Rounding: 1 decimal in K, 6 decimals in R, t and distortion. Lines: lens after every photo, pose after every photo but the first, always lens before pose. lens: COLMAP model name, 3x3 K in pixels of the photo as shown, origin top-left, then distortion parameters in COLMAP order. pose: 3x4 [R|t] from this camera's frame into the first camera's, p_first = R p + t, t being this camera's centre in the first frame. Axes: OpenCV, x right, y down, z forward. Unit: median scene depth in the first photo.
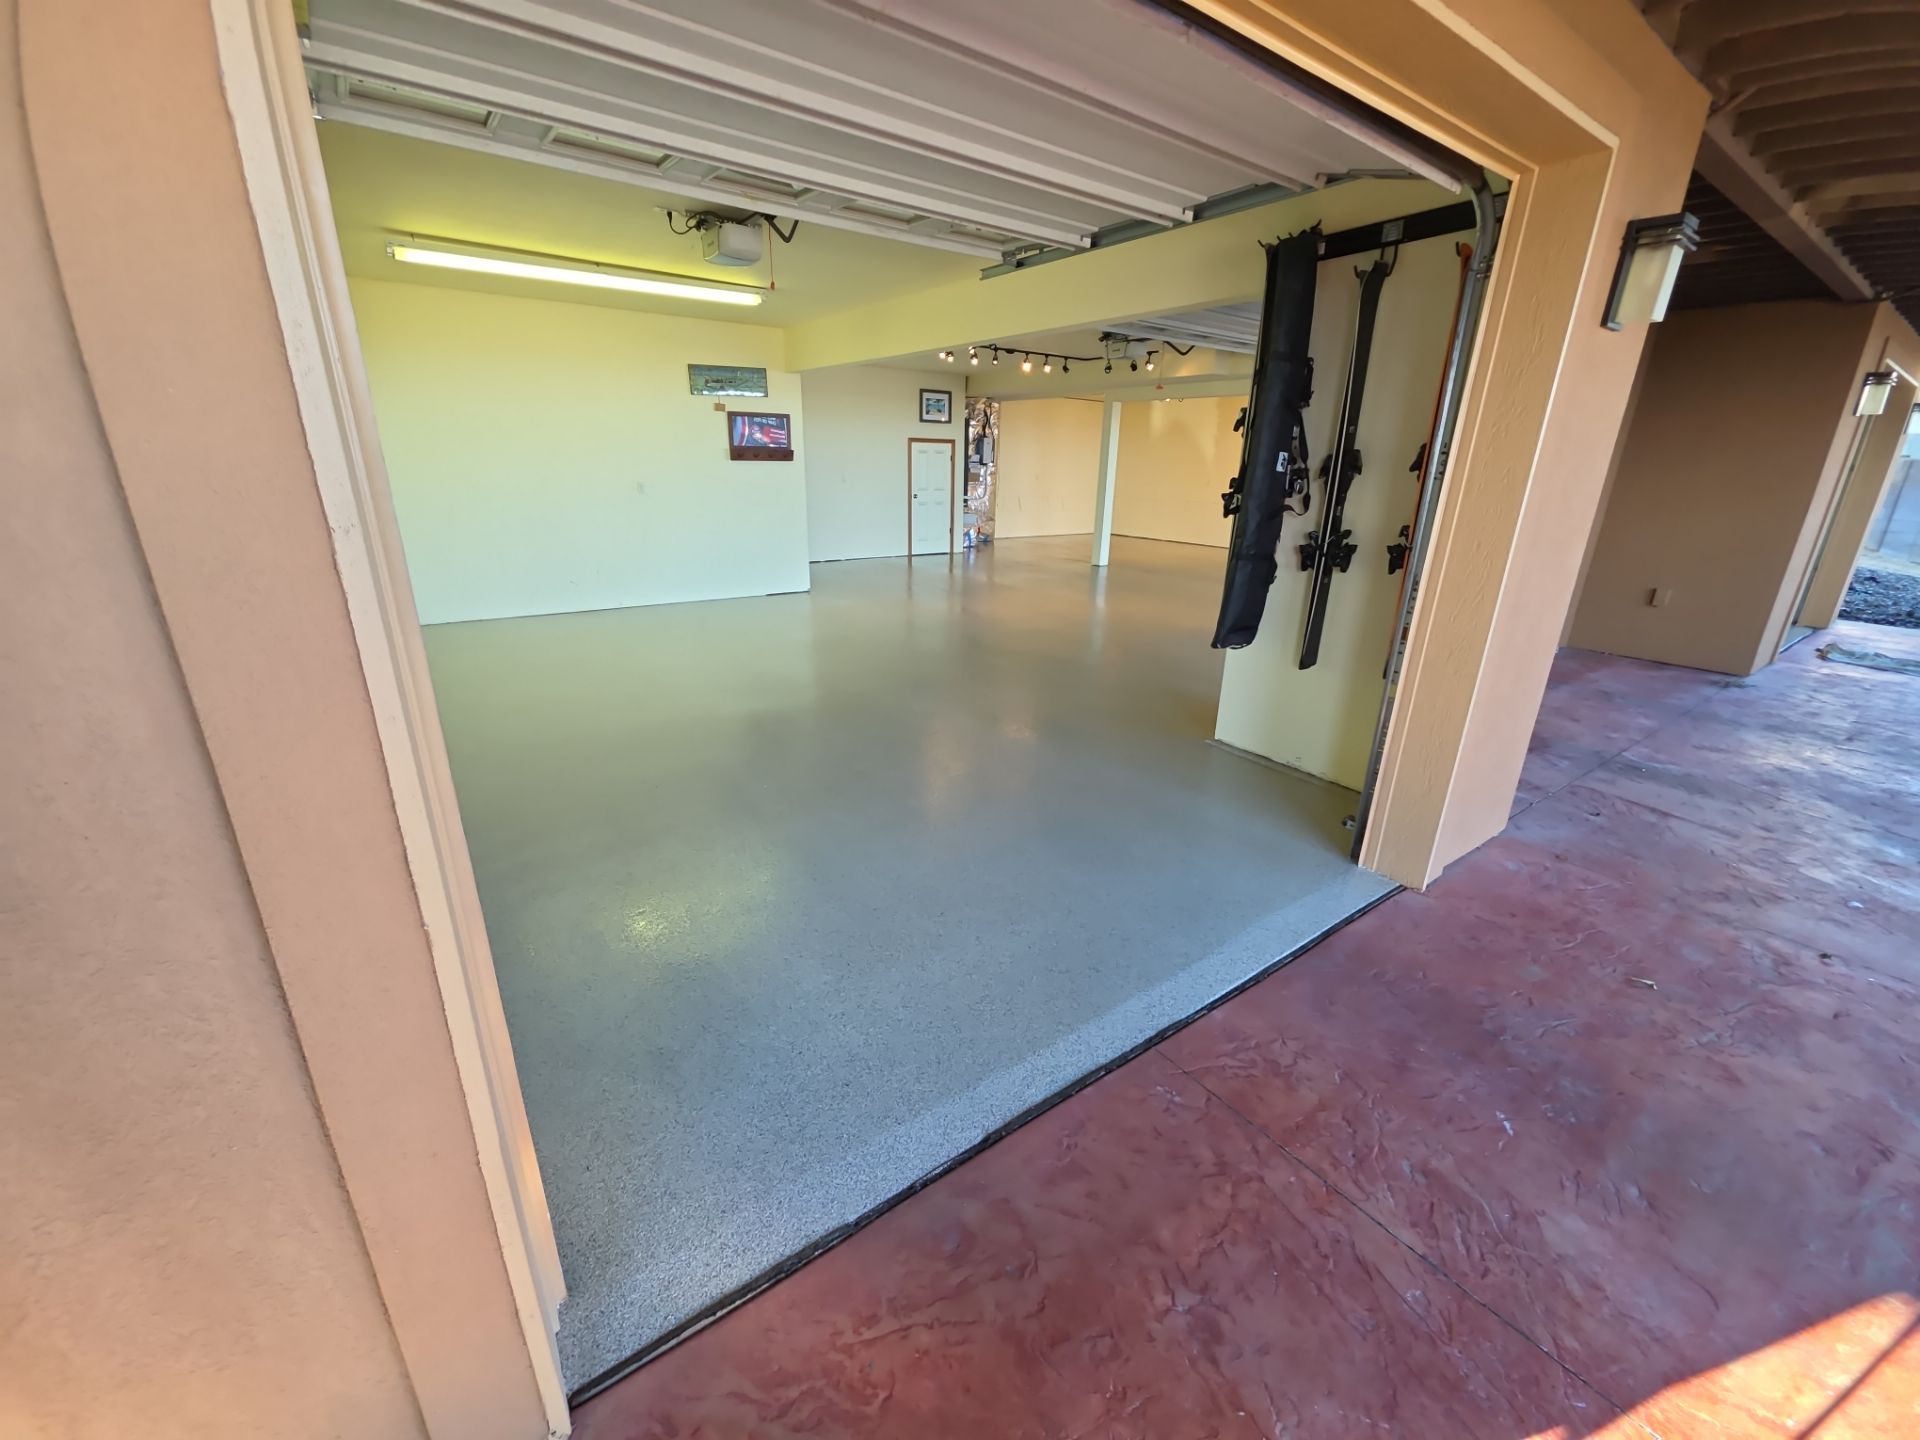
lens RADIAL K [[761.9, 0, 959.9], [0, 761.9, 714.3], [0, 0, 1]] dist [0.001392, -0.003317]
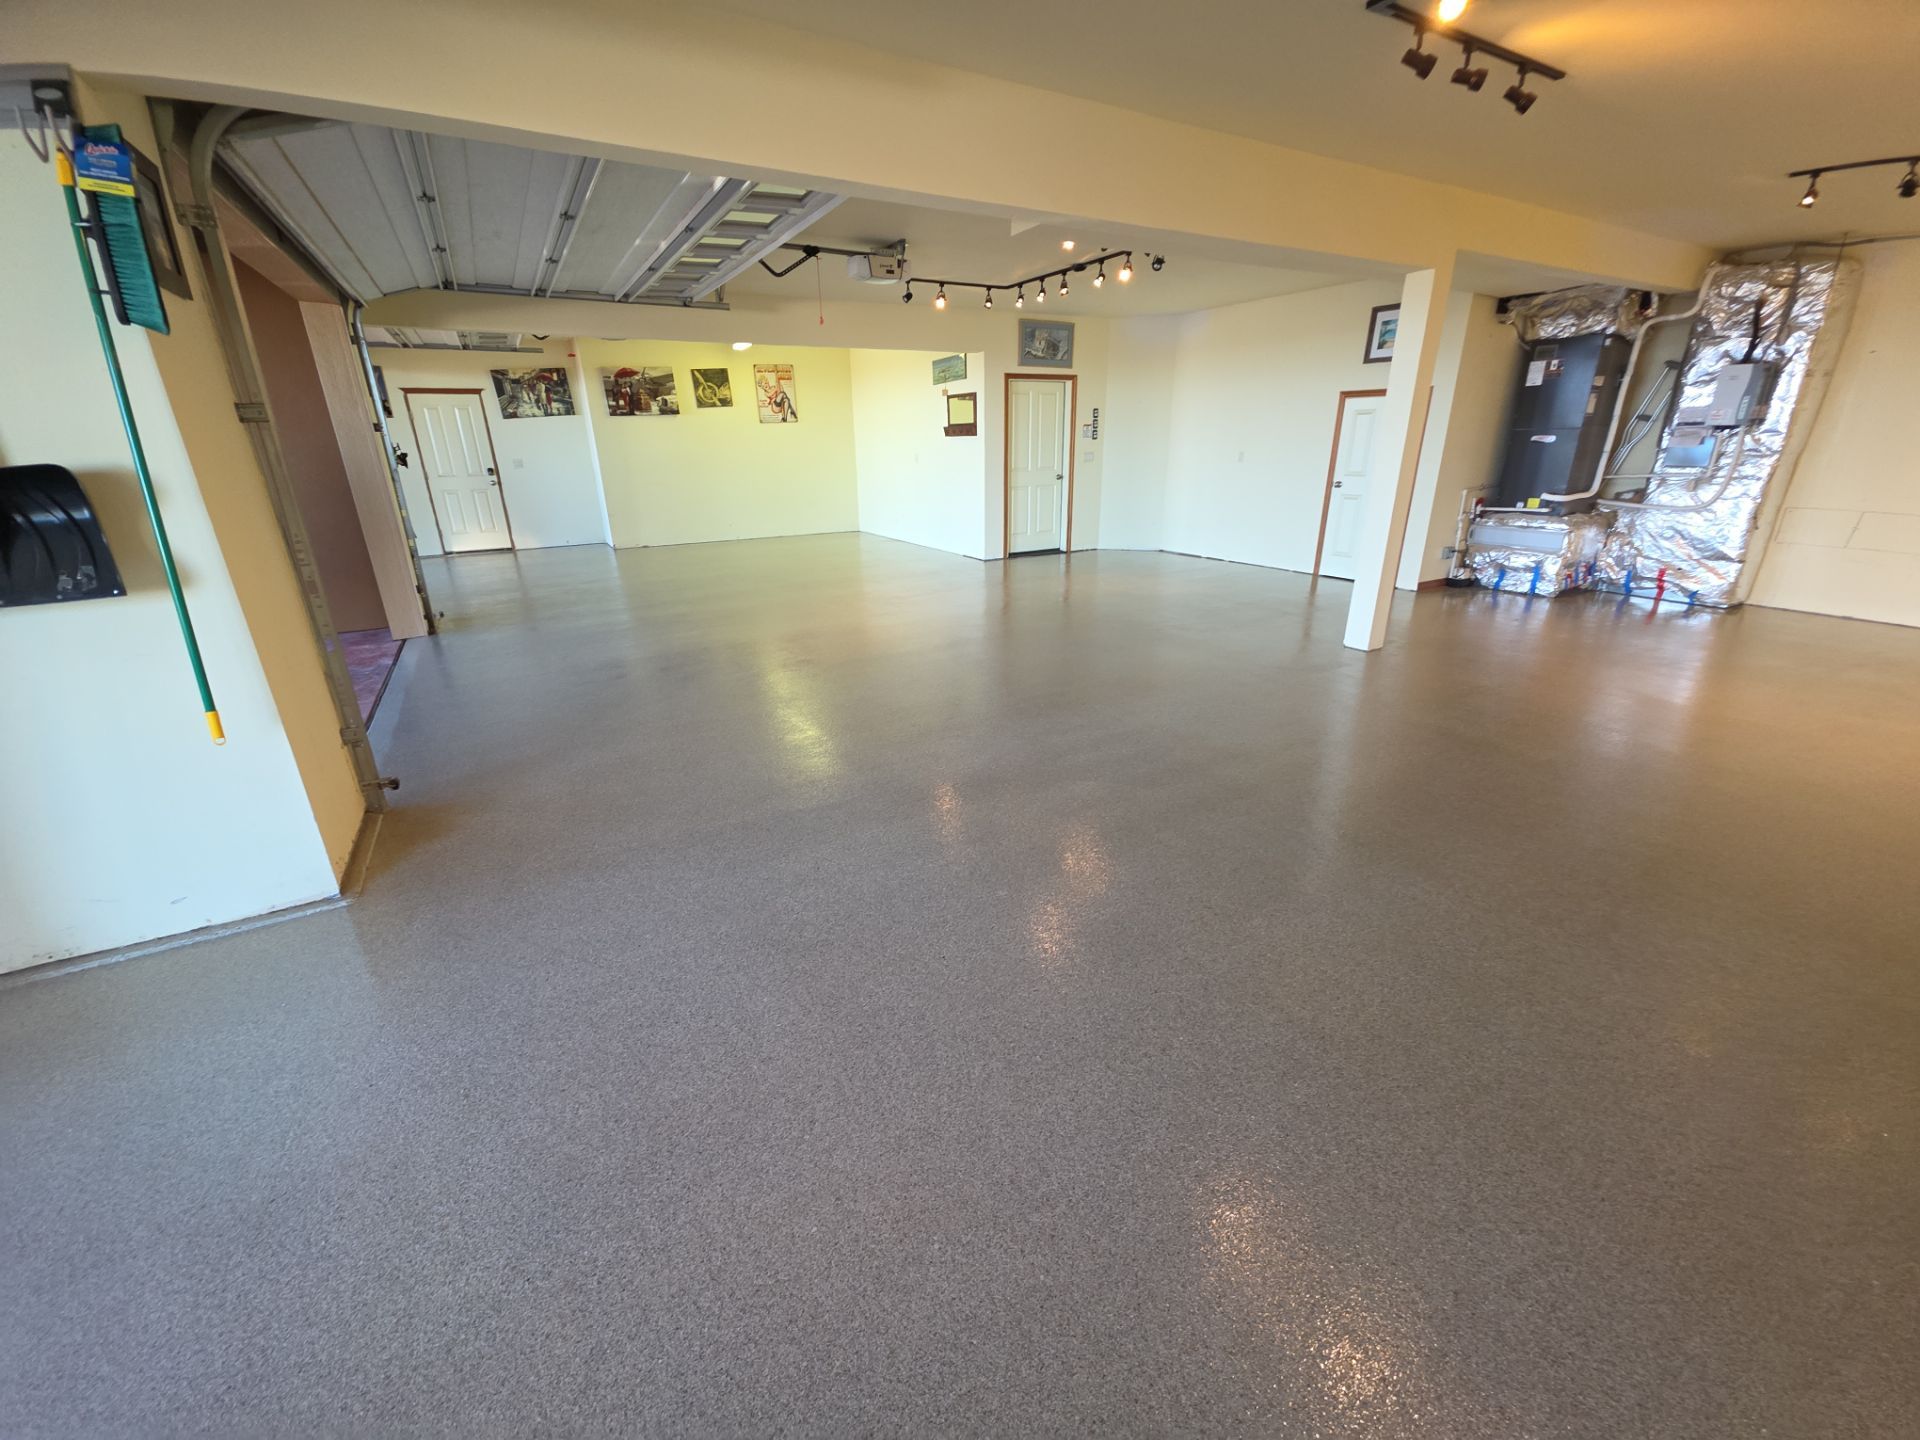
lens RADIAL K [[761.9, 0, 950.5], [0, 761.9, 722.1], [0, 0, 1]] dist [0.001392, -0.003317]
pose [[-0.113664, 0.328989, -0.937468, 0.968894], [-0.305005, 0.886464, 0.348071, -0.351792], [0.945543, 0.325496, -0.000416, 1.145736]]
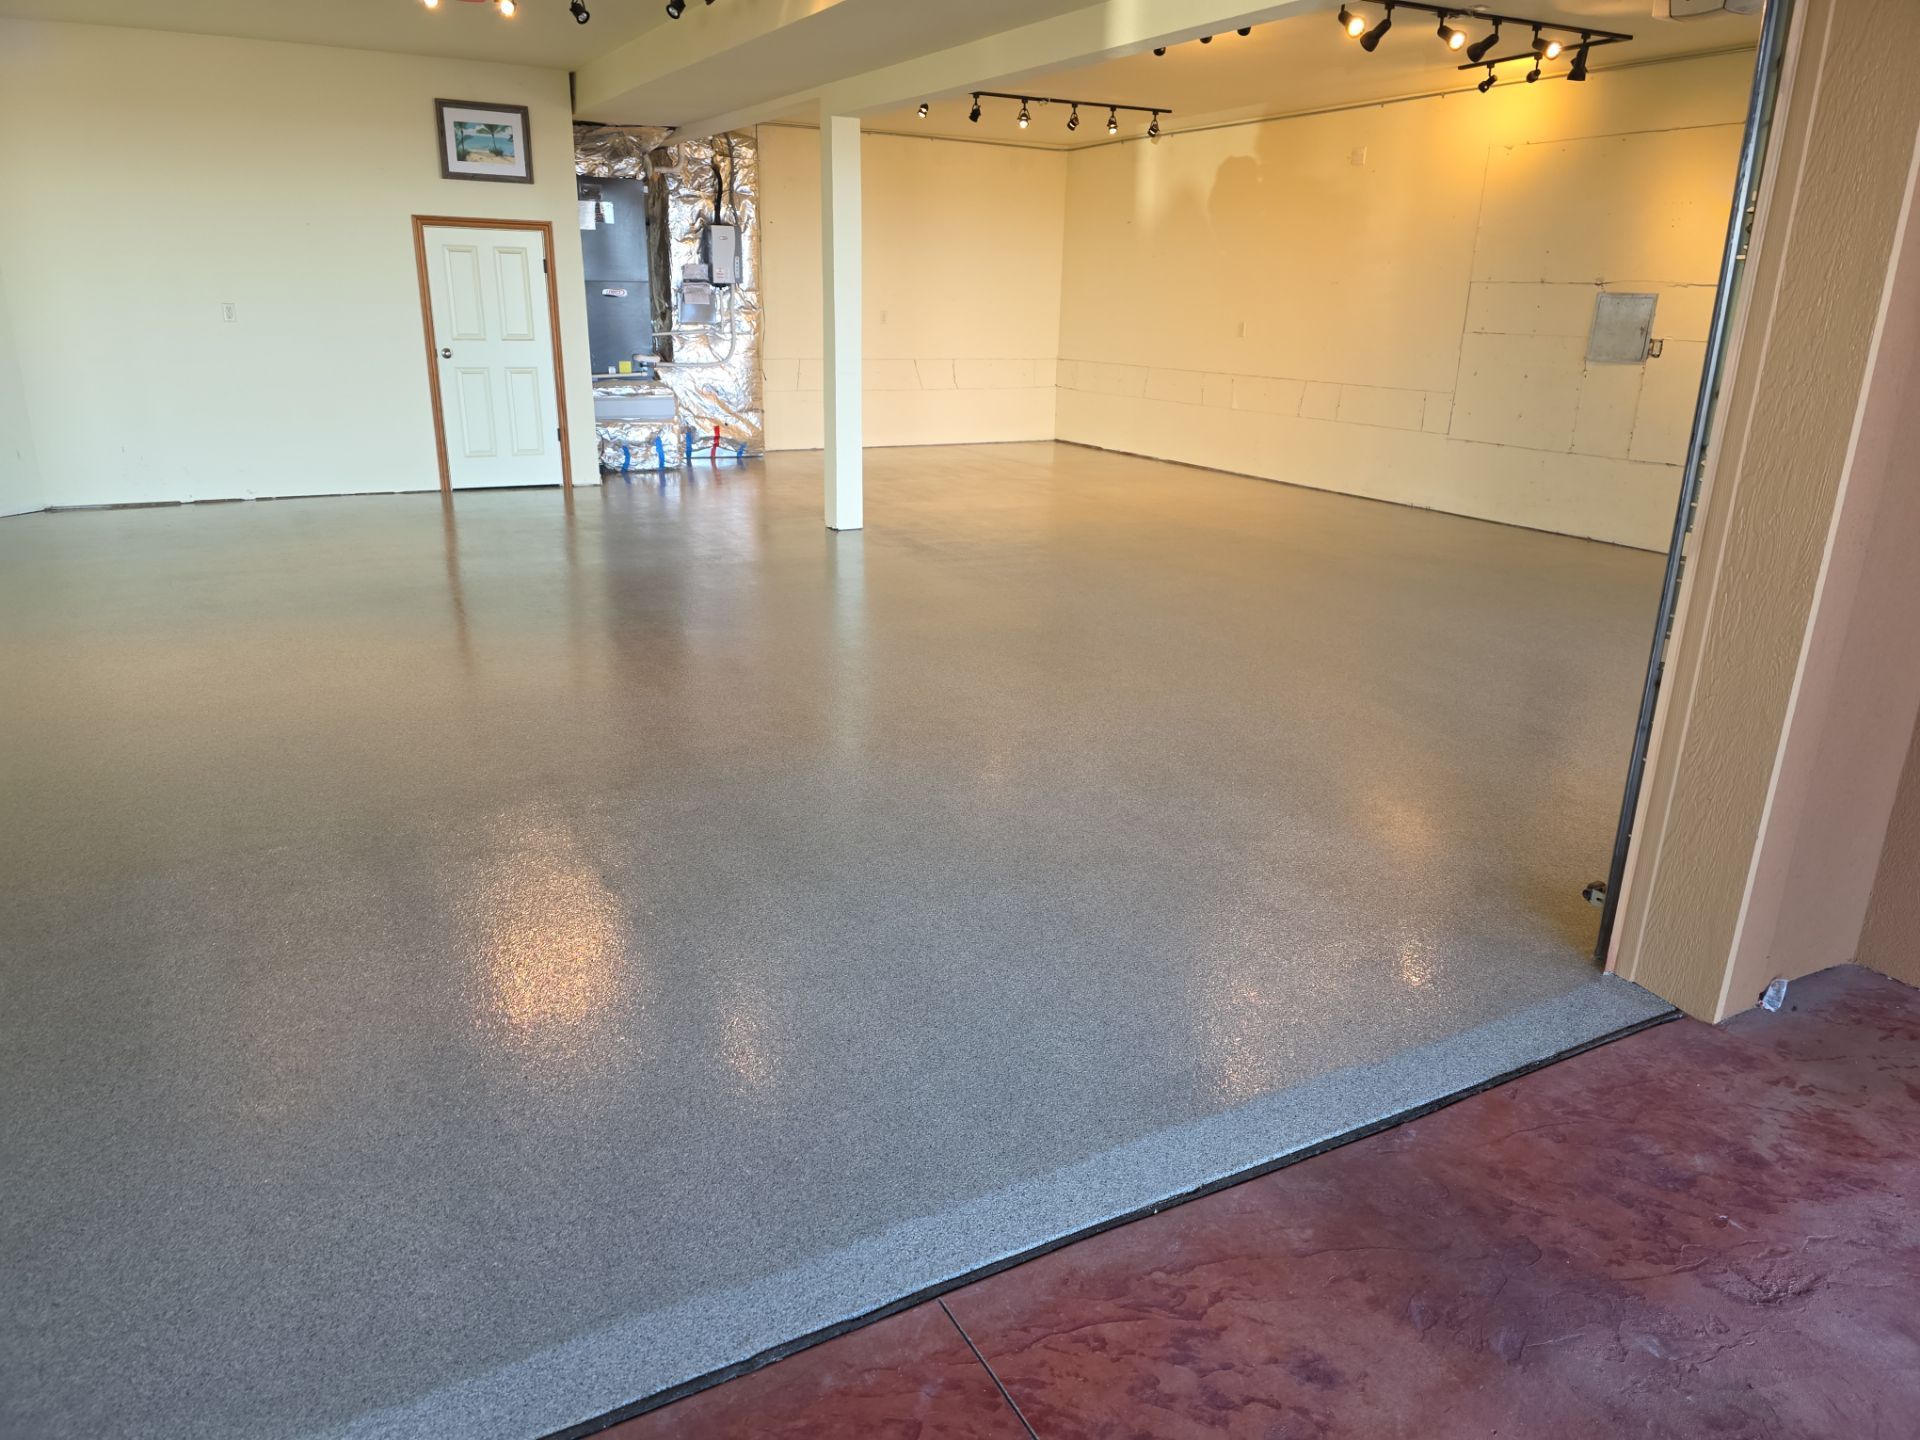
lens RADIAL K [[1282.3, 0, 964.6], [0, 1282.3, 723.5], [0, 0, 1]] dist [0.017731, -0.009830]
pose [[0.990847, 0.046077, -0.126881, 0.502282], [-0.046458, 0.998920, -0.000044, -0.138119], [0.126741, 0.005939, 0.991918, 0.480928]]
